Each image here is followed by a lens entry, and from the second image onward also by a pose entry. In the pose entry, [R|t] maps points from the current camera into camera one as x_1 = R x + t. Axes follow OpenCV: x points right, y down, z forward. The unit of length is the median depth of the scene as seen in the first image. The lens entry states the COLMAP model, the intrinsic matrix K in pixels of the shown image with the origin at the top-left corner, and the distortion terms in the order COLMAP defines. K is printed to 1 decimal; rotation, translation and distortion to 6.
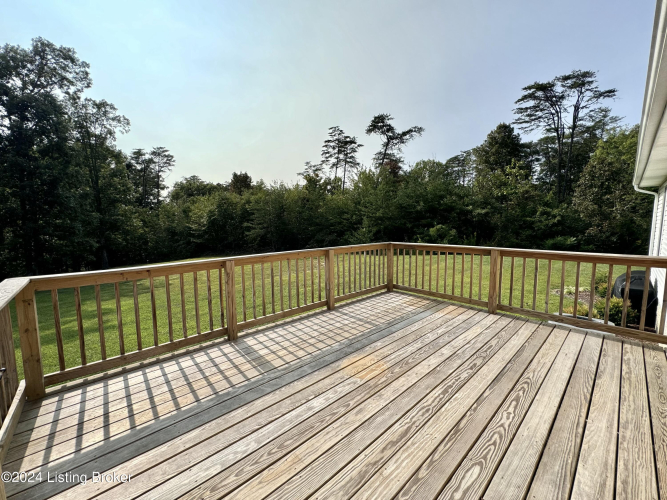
lens RADIAL K [[266.8, 0, 334.6], [0, 266.8, 252.2], [0, 0, 1]] dist [-0.000558, -0.000272]
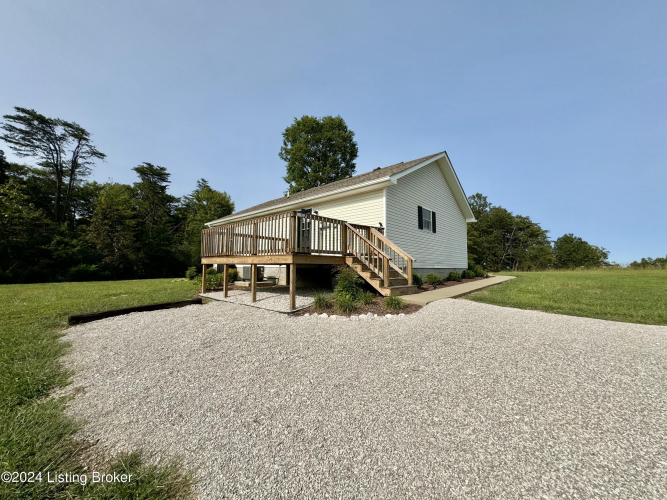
lens RADIAL K [[266.8, 0, 329.6], [0, 266.8, 251.5], [0, 0, 1]] dist [-0.000558, -0.000272]
pose [[-0.079952, 0.070413, 0.994309, -0.255503], [0.103108, 0.992735, -0.062010, 0.047224], [-0.991452, 0.097563, -0.086631, 0.056564]]
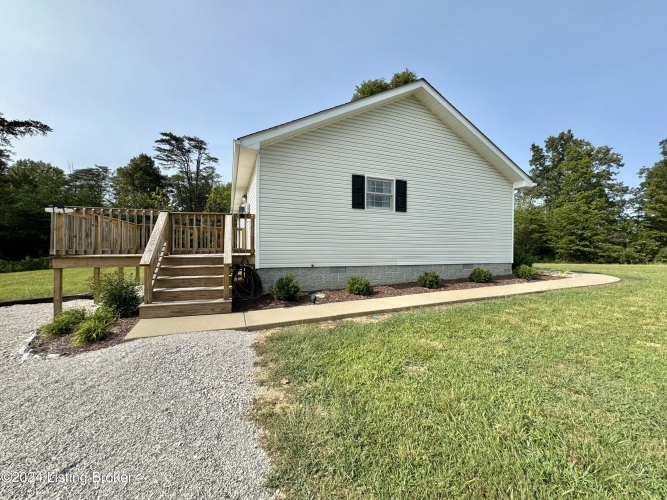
lens RADIAL K [[266.8, 0, 330.2], [0, 266.8, 249.9], [0, 0, 1]] dist [-0.000558, -0.000272]
pose [[0.369209, 0.004789, 0.929334, -0.157075], [0.089459, 0.995160, -0.040668, 0.051282], [-0.925031, 0.098152, 0.366994, -0.135979]]
